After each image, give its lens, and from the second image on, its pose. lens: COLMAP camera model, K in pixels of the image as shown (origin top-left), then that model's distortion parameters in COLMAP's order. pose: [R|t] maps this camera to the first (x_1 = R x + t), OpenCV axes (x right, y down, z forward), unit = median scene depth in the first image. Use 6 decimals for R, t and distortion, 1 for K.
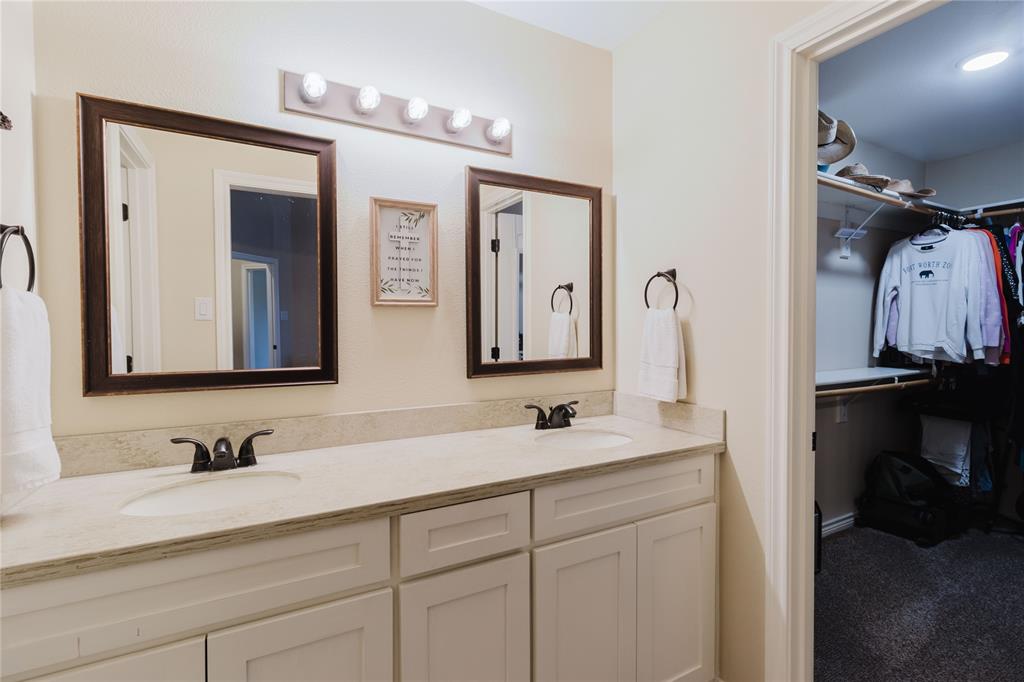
lens RADIAL K [[474.0, 0, 518.5], [0, 474.0, 341.1], [0, 0, 1]] dist [0.001508, 0.000109]
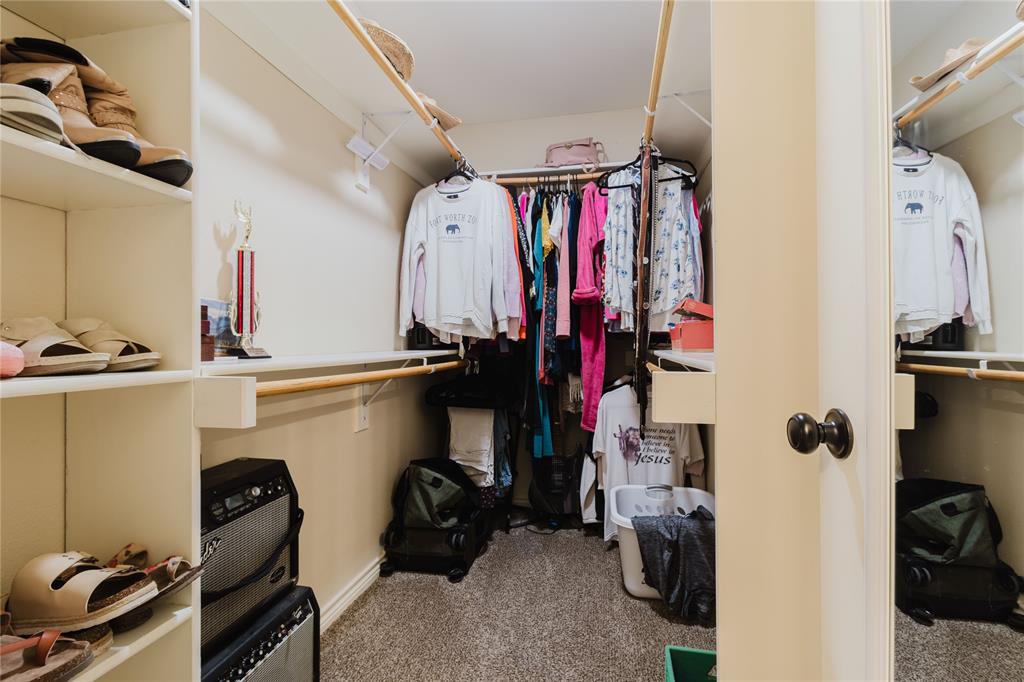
lens RADIAL K [[474.0, 0, 518.5], [0, 474.0, 341.1], [0, 0, 1]] dist [0.001508, 0.000109]
pose [[0.640780, 0.004767, 0.767710, 0.321063], [0.019718, 0.999549, -0.022665, 0.067168], [-0.767471, 0.029661, 0.640397, 0.412014]]
